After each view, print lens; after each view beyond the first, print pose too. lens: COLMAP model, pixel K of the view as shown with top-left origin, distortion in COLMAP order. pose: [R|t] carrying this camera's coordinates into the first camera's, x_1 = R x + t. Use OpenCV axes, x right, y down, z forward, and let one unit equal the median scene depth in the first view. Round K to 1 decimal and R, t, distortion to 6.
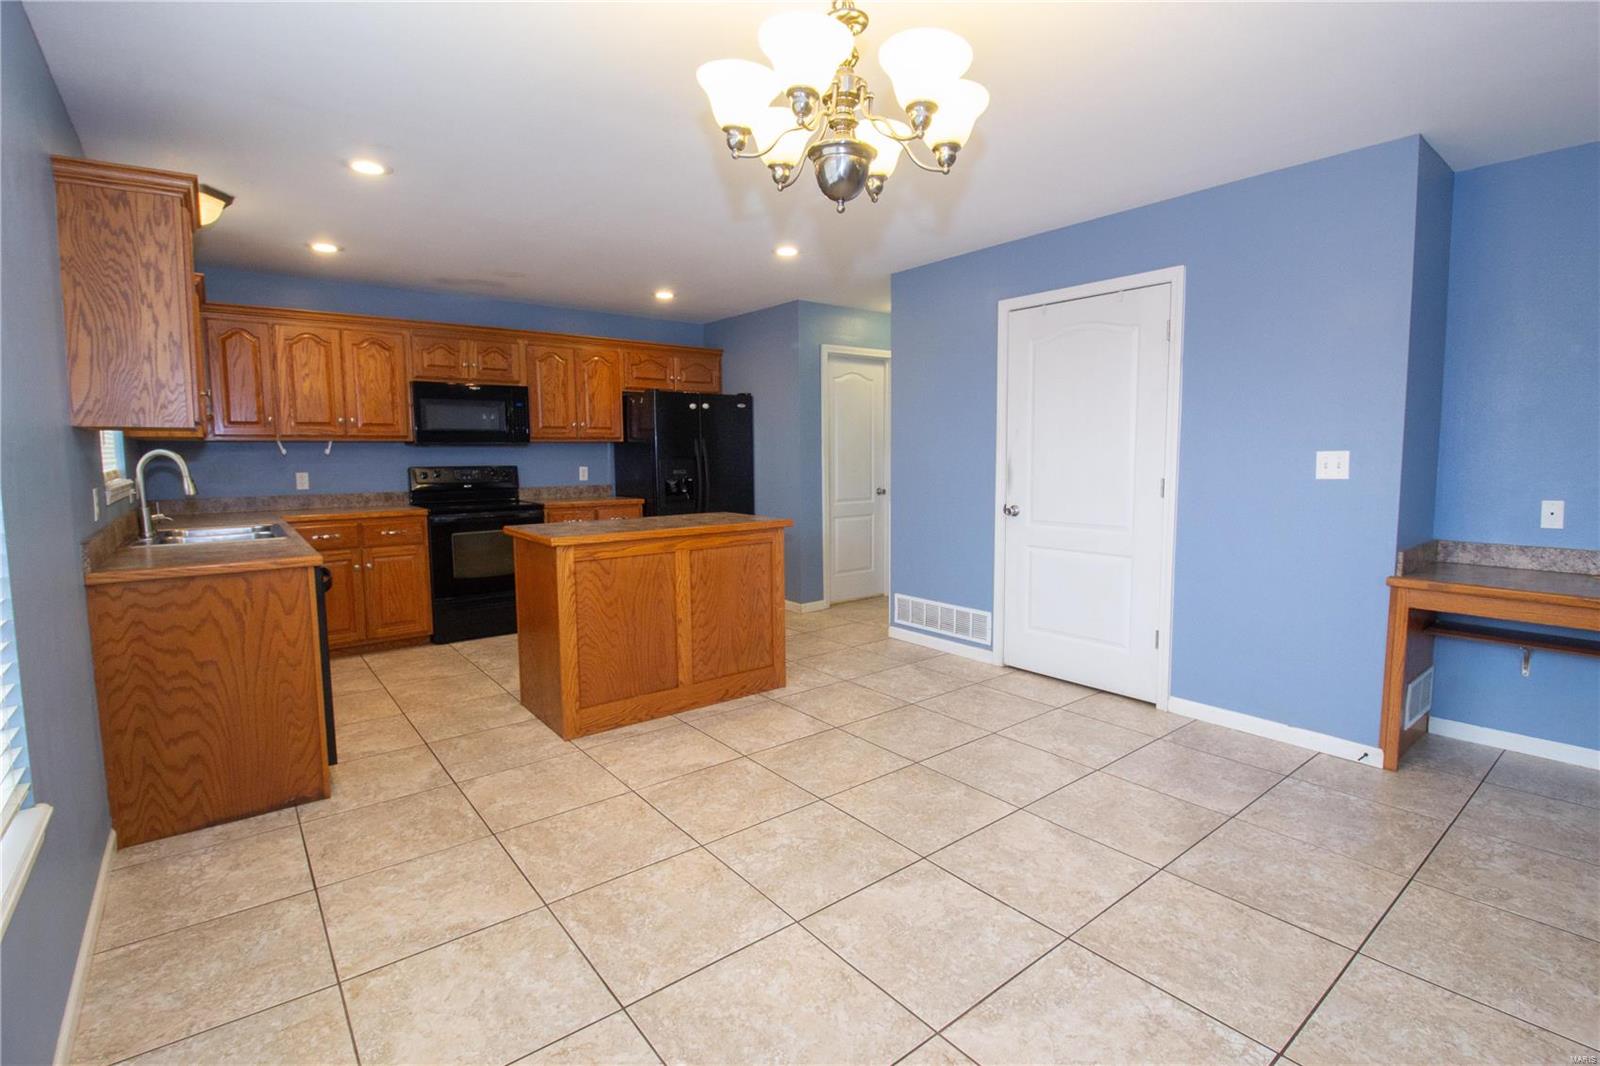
lens RADIAL K [[745.9, 0, 810.5], [0, 745.9, 521.6], [0, 0, 1]] dist [0.004334, -0.014378]
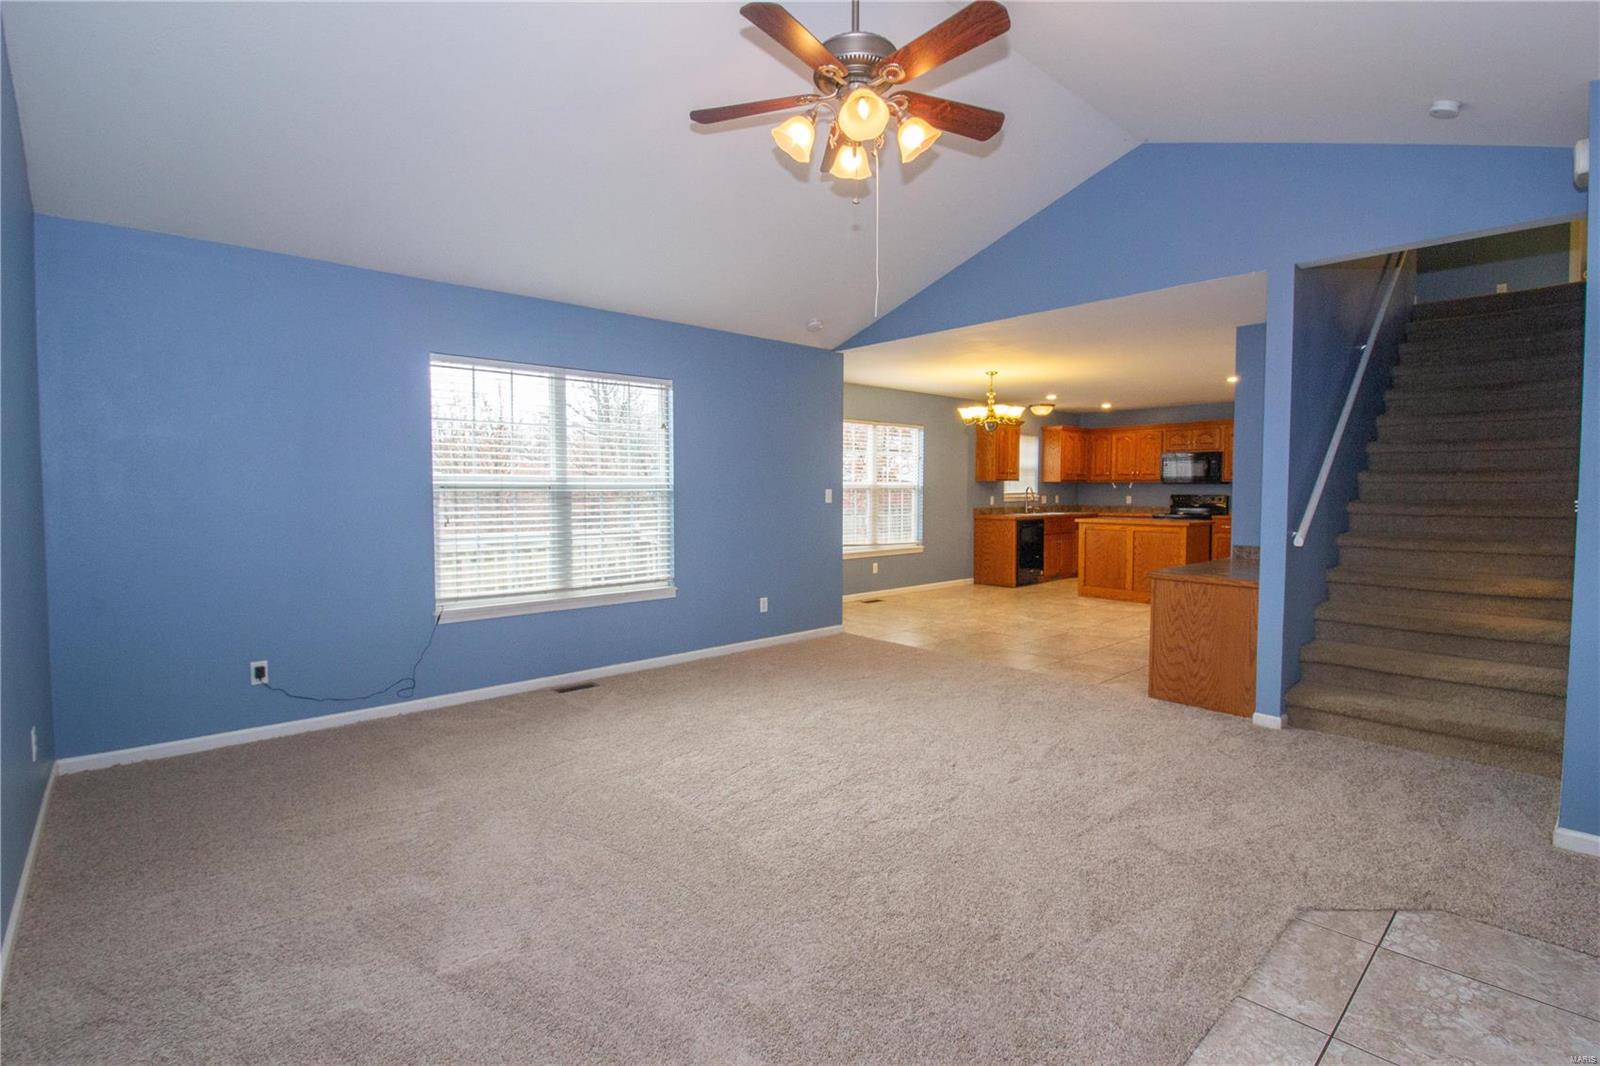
lens RADIAL K [[745.9, 0, 810.5], [0, 745.9, 521.6], [0, 0, 1]] dist [0.004334, -0.014378]
pose [[0.075612, 0.053176, -0.995718, 2.199321], [-0.093476, 0.994558, 0.046015, -0.003949], [0.992746, 0.089597, 0.080171, -0.188639]]
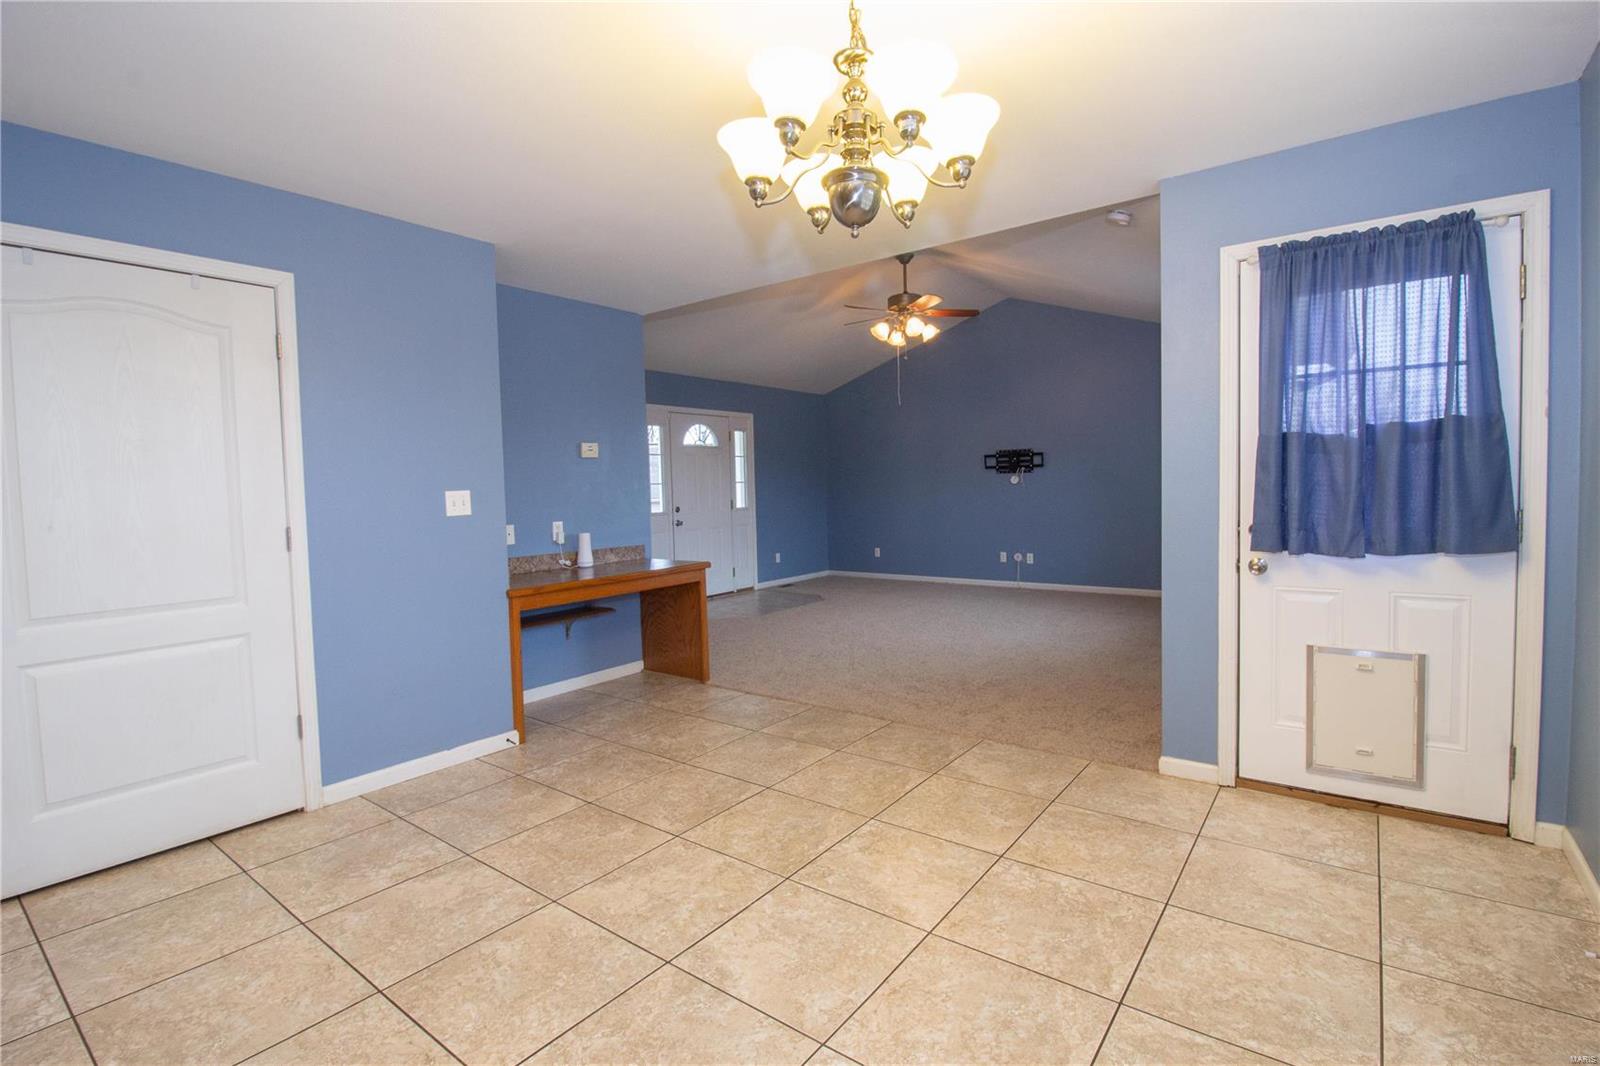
lens RADIAL K [[745.9, 0, 810.5], [0, 745.9, 521.6], [0, 0, 1]] dist [0.004334, -0.014378]
pose [[-0.254082, -0.032407, 0.966640, -0.462388], [0.115128, 0.991319, 0.063496, -0.050797], [-0.960306, 0.127420, -0.248146, 0.671882]]
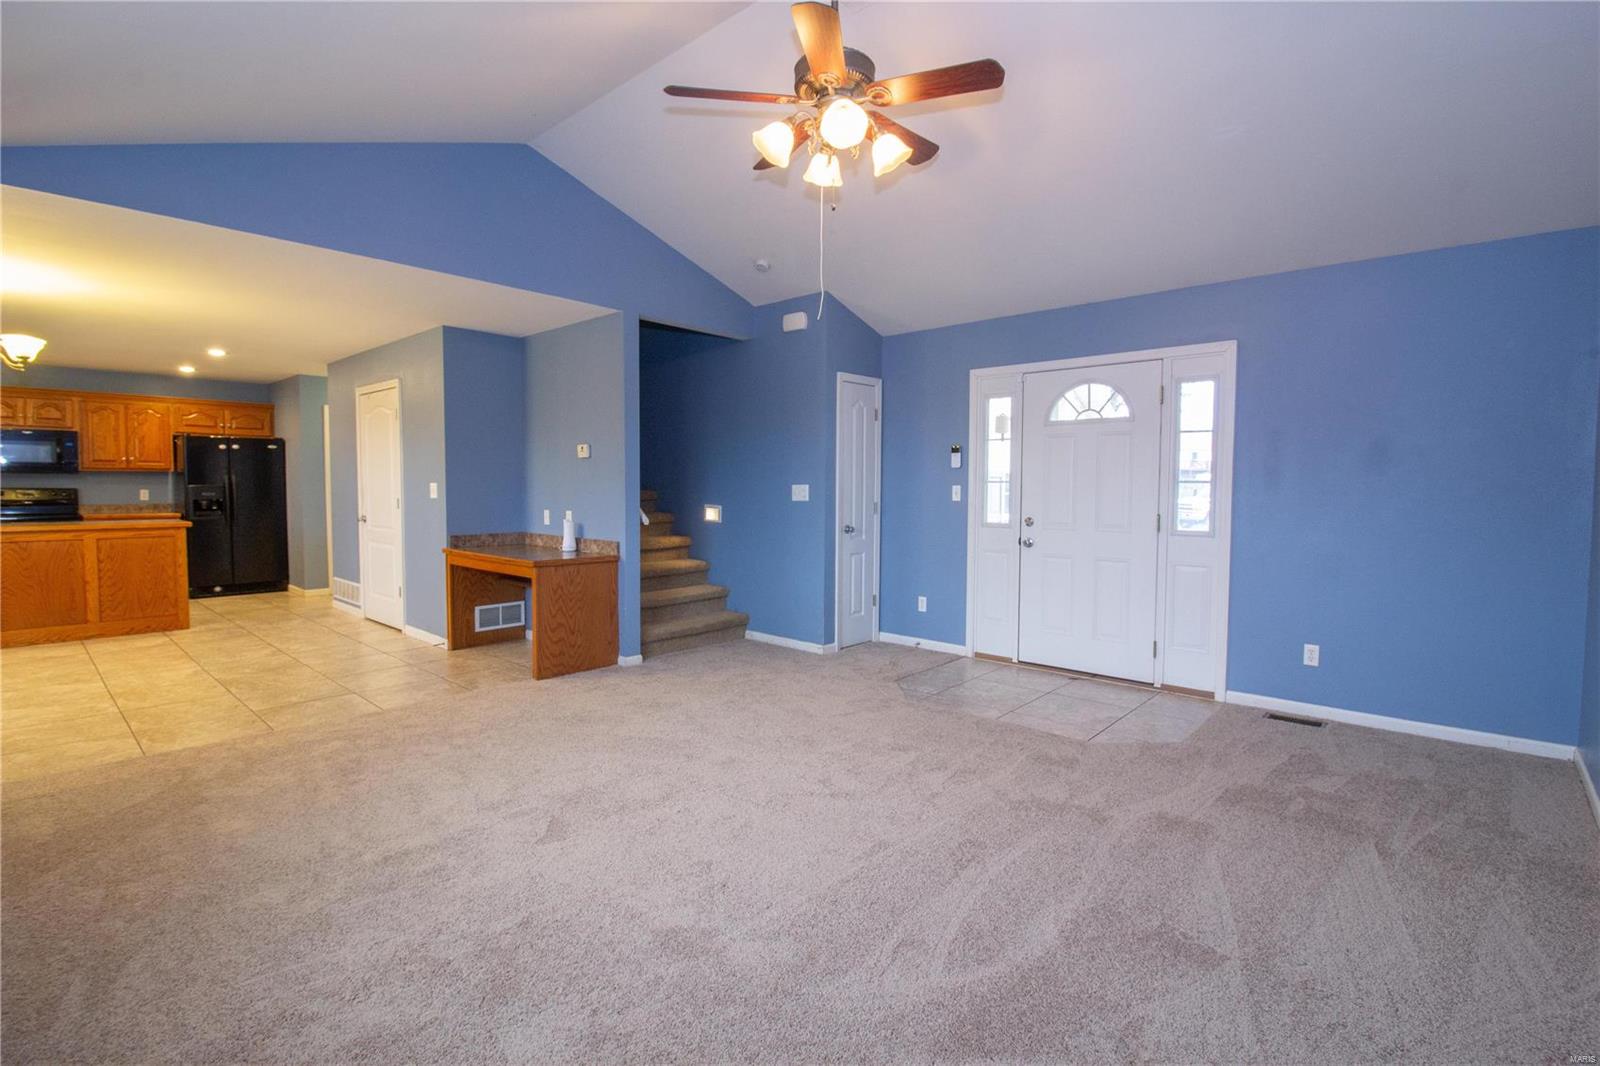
lens RADIAL K [[745.9, 0, 810.5], [0, 745.9, 521.6], [0, 0, 1]] dist [0.004334, -0.014378]
pose [[0.986265, 0.005728, 0.165071, 1.202328], [0.001174, 0.999130, -0.041688, 0.074413], [-0.165166, 0.041309, 0.985400, -0.931356]]
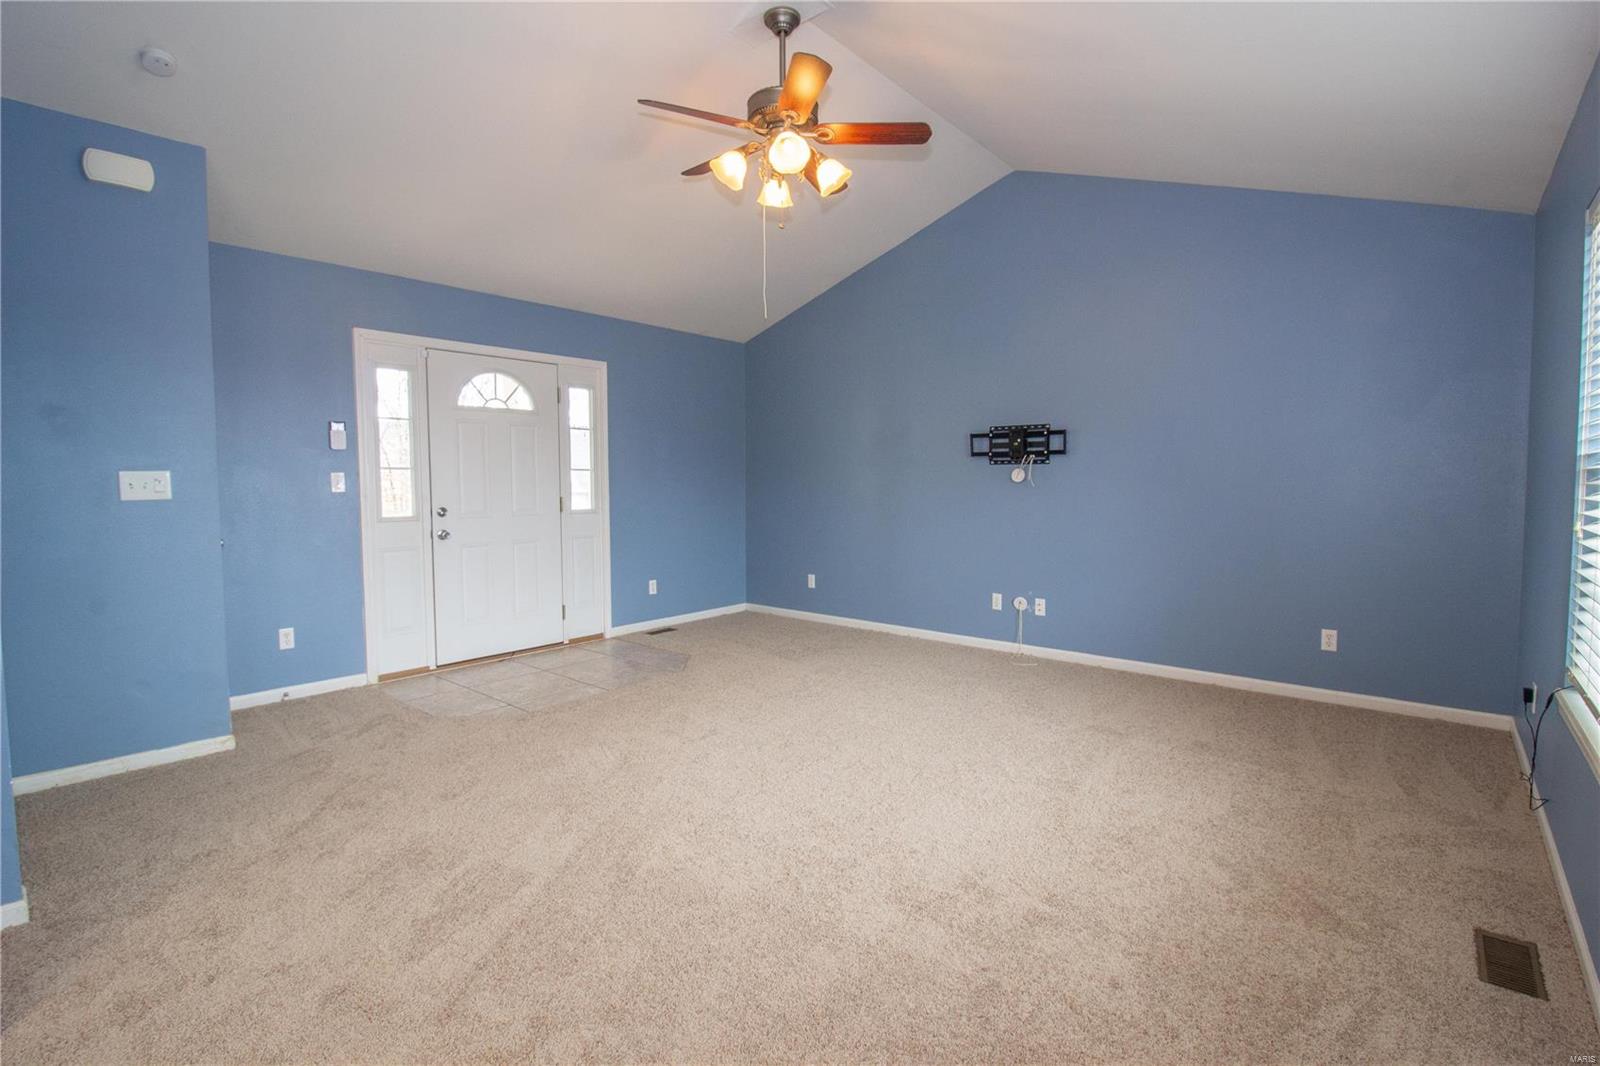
lens RADIAL K [[745.9, 0, 810.5], [0, 745.9, 521.6], [0, 0, 1]] dist [0.004334, -0.014378]
pose [[-0.198767, -0.047723, 0.978884, 0.388960], [0.093046, 0.993383, 0.067324, 0.000247], [-0.975620, 0.104463, -0.193011, 0.086966]]
